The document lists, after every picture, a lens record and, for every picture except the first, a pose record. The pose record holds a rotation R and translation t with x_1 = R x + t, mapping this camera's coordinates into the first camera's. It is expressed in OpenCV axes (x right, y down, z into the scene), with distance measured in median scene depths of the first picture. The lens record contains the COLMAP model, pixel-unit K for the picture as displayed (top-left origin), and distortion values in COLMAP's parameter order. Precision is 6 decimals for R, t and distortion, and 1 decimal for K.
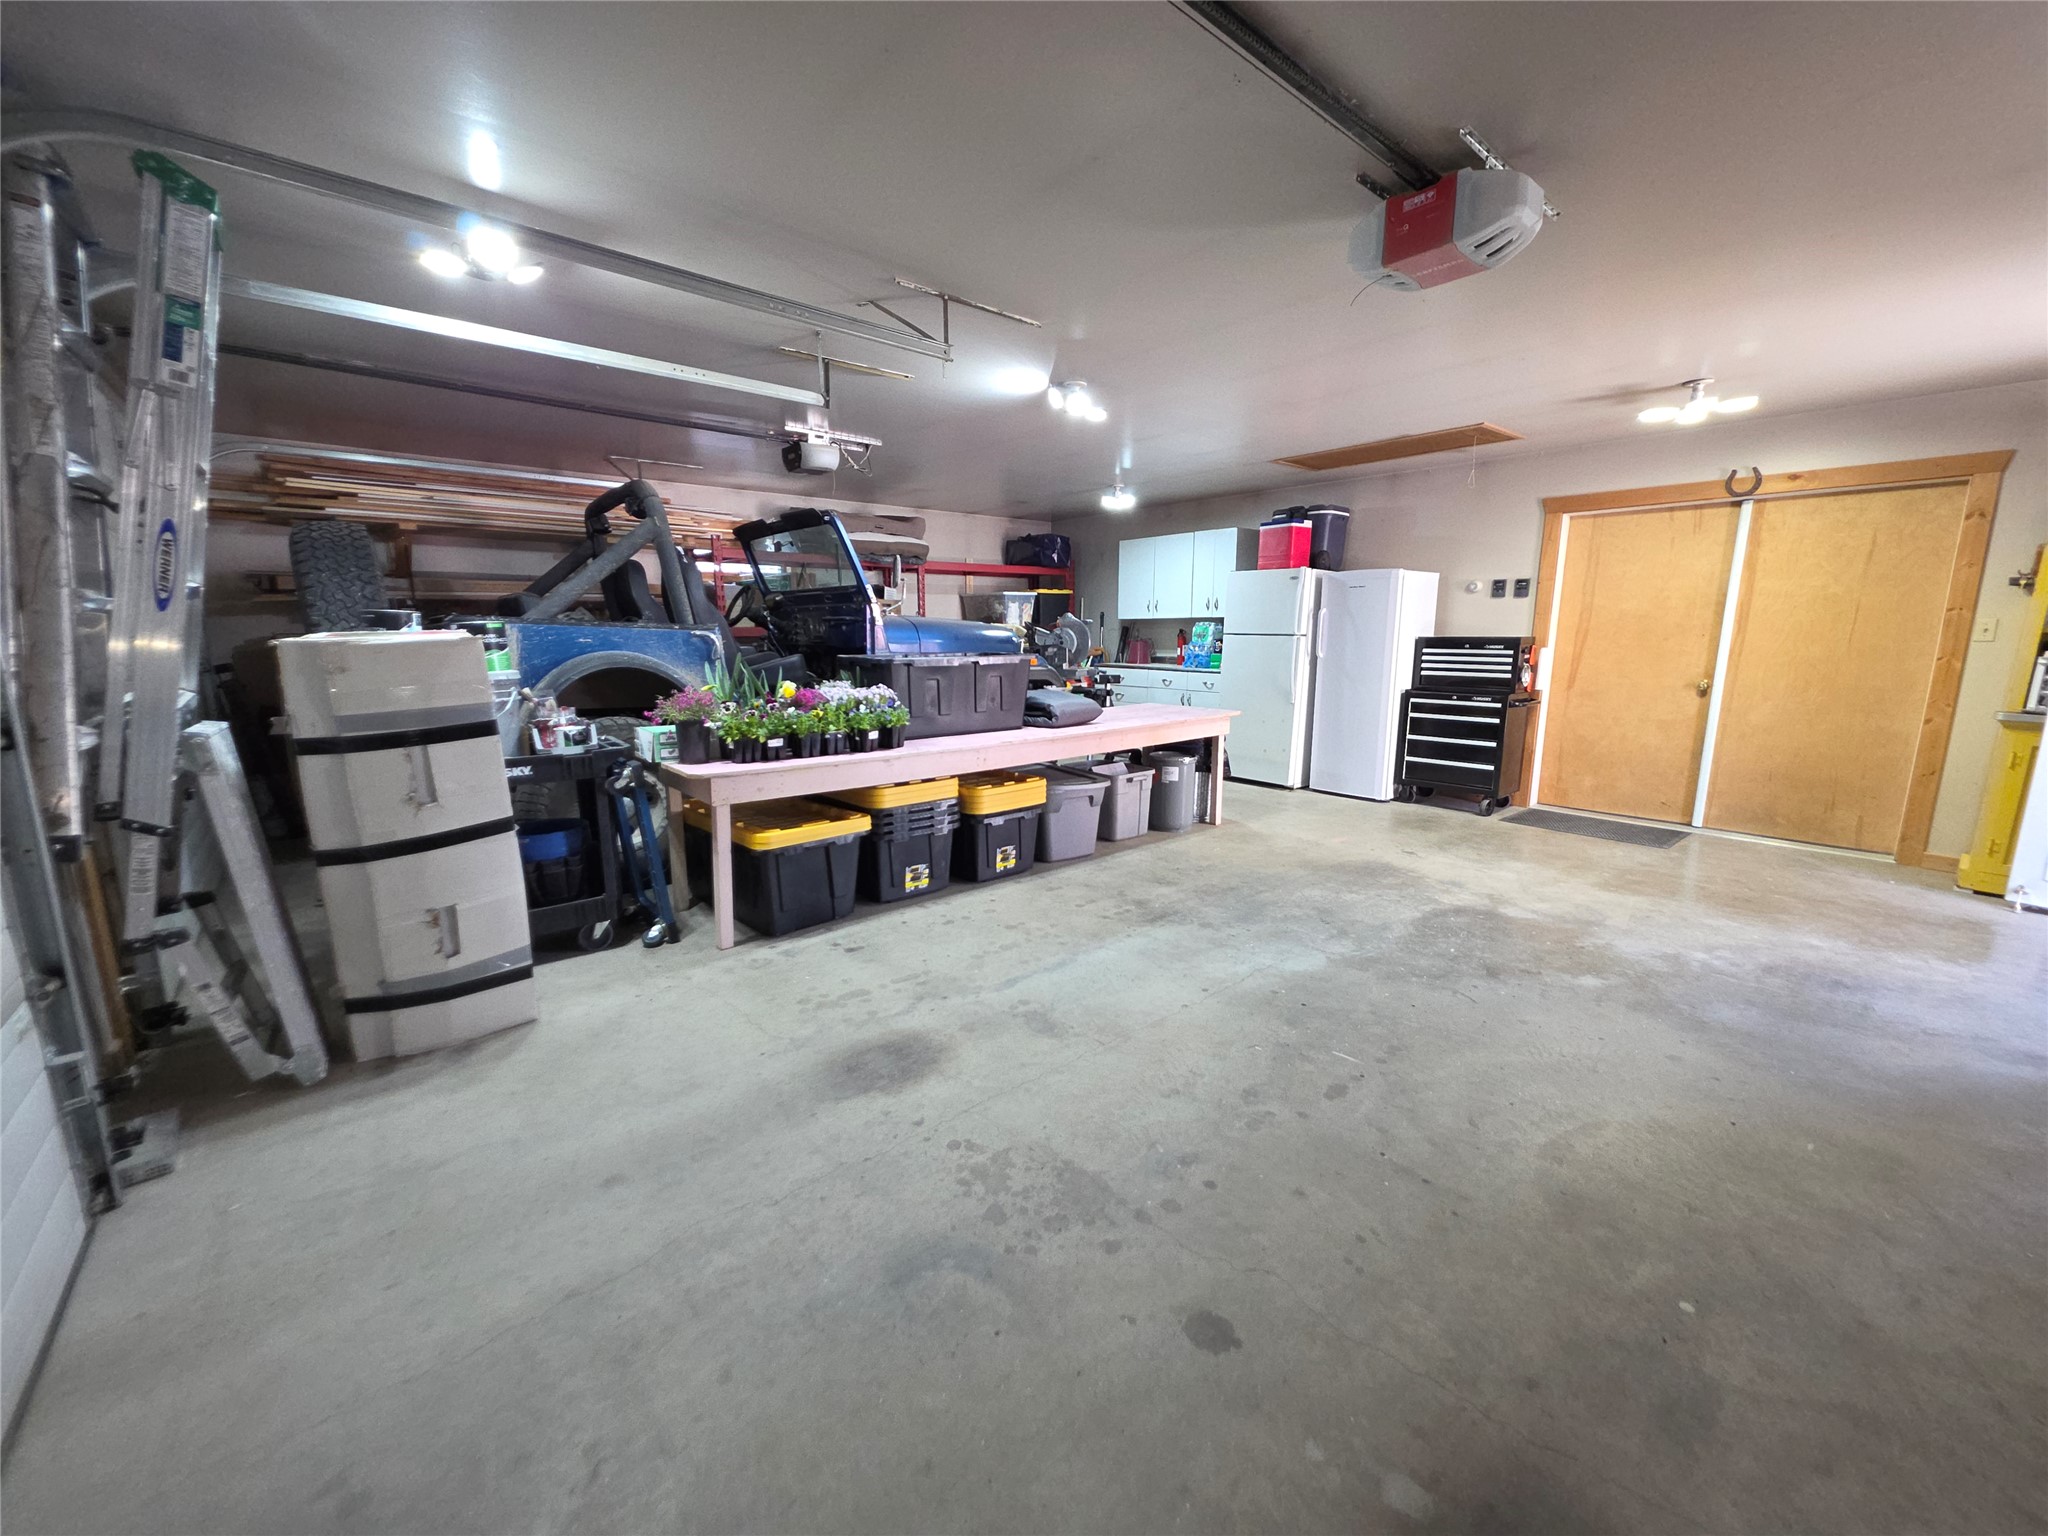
lens RADIAL K [[812.0, 0, 1010.8], [0, 812.0, 773.9], [0, 0, 1]] dist [0.004039, -0.000573]
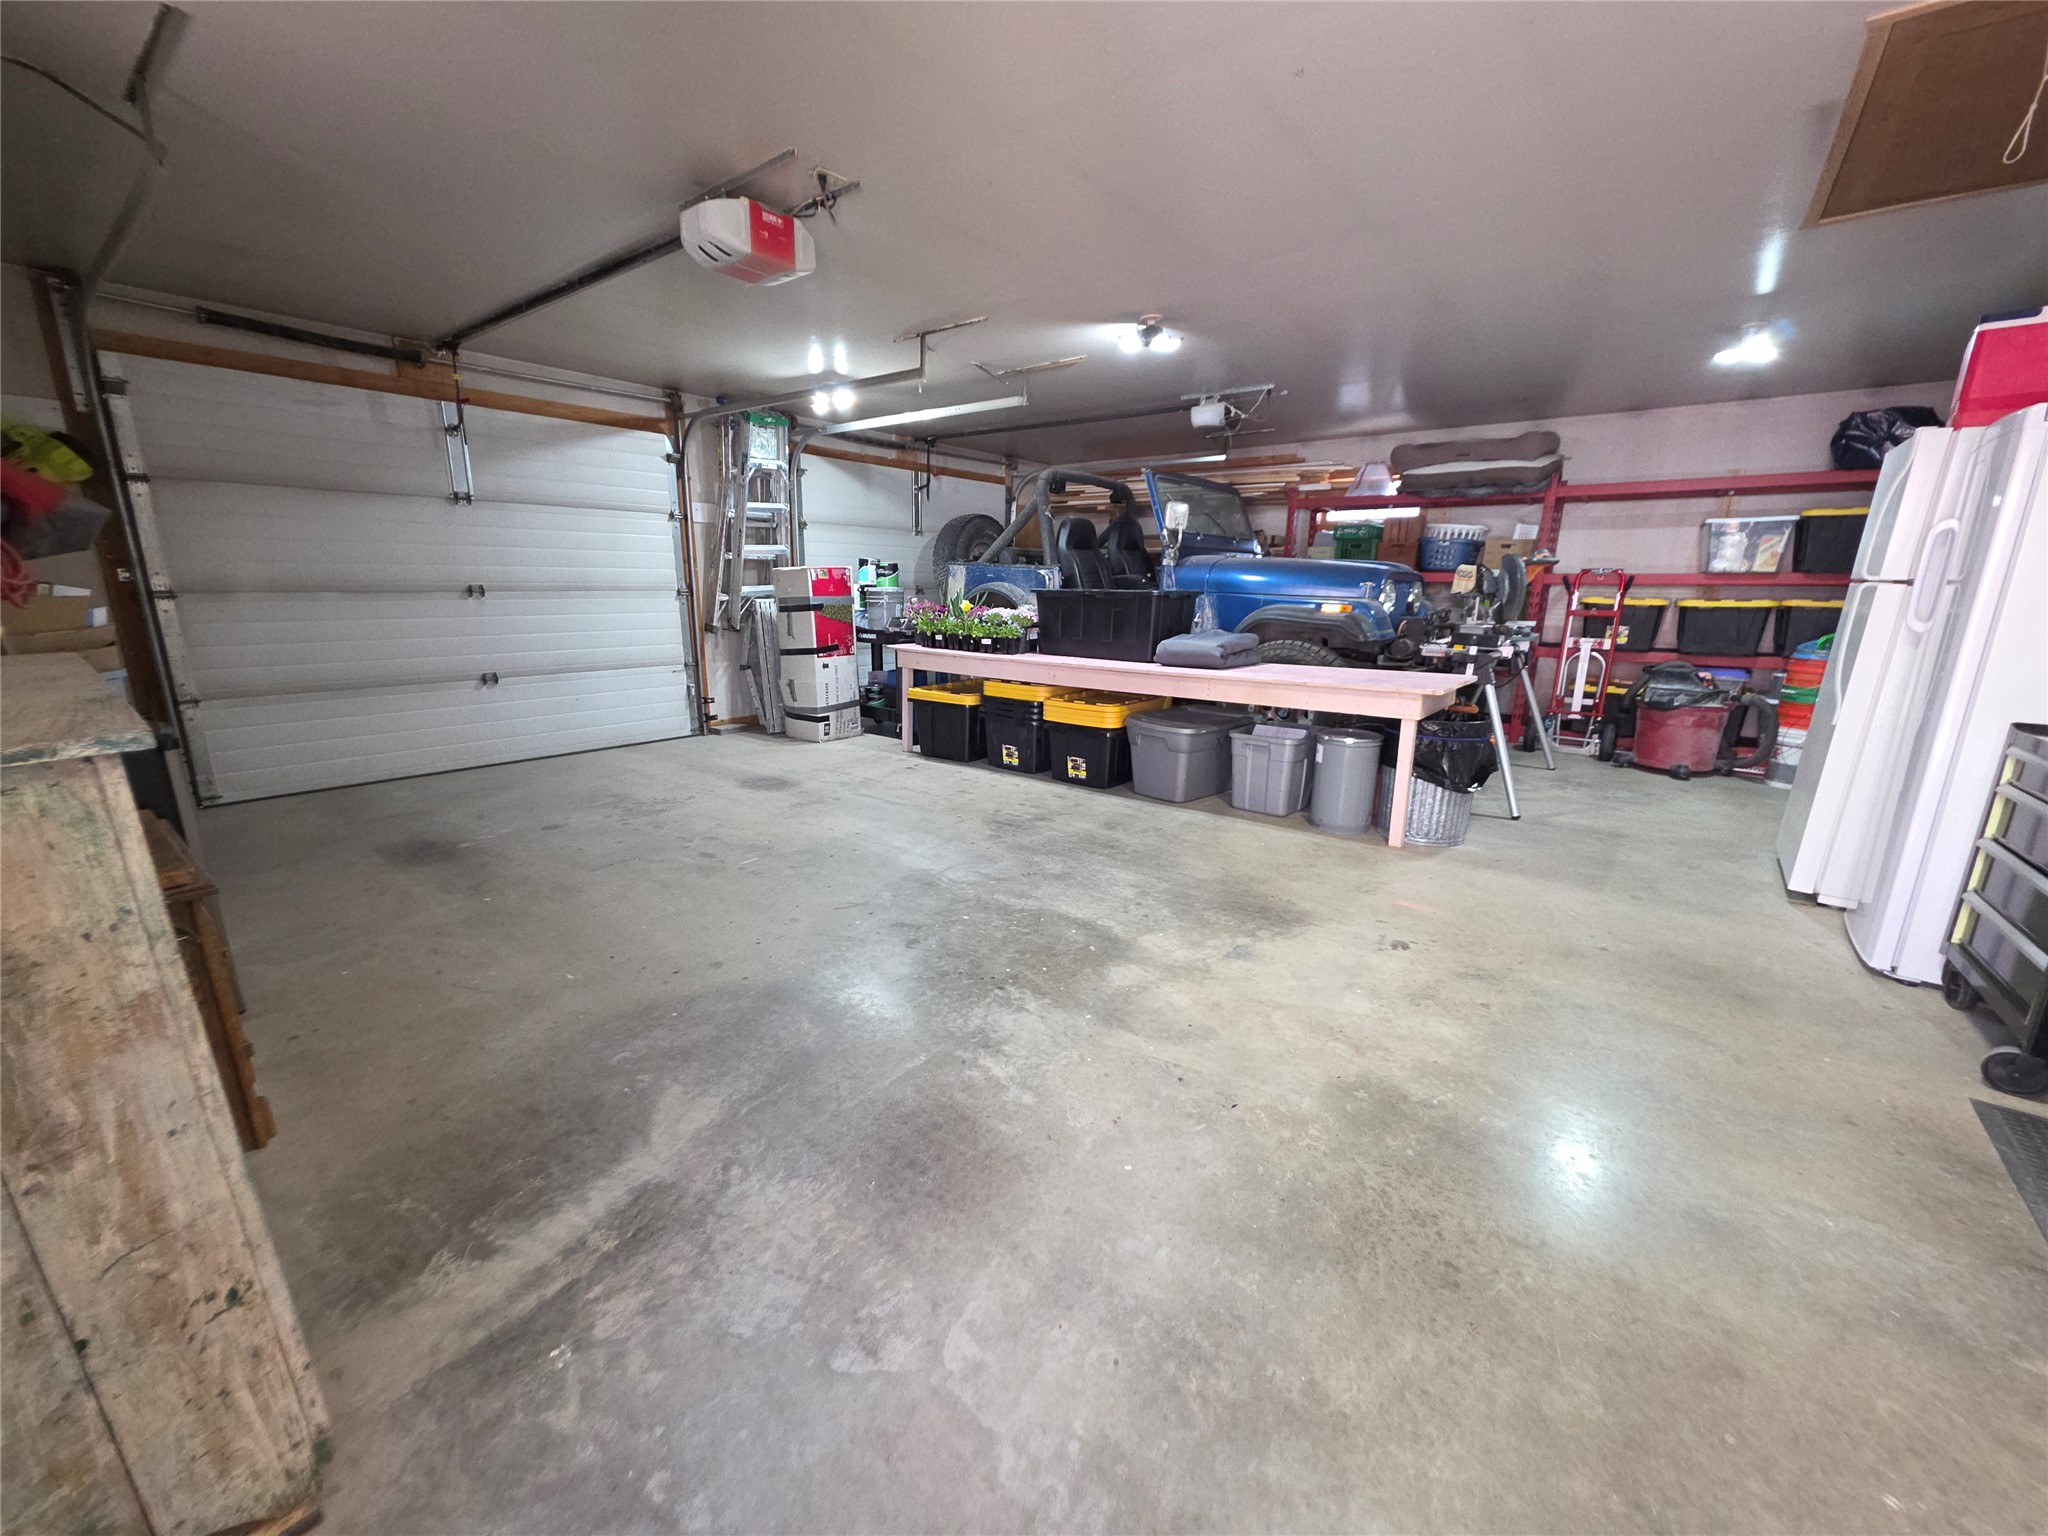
lens RADIAL K [[812.0, 0, 1008.5], [0, 812.0, 779.3], [0, 0, 1]] dist [0.004039, -0.000573]
pose [[0.203896, 0.238818, -0.949417, 1.213250], [-0.186831, 0.961458, 0.201723, -0.106878], [0.961000, 0.136250, 0.240656, 0.715670]]
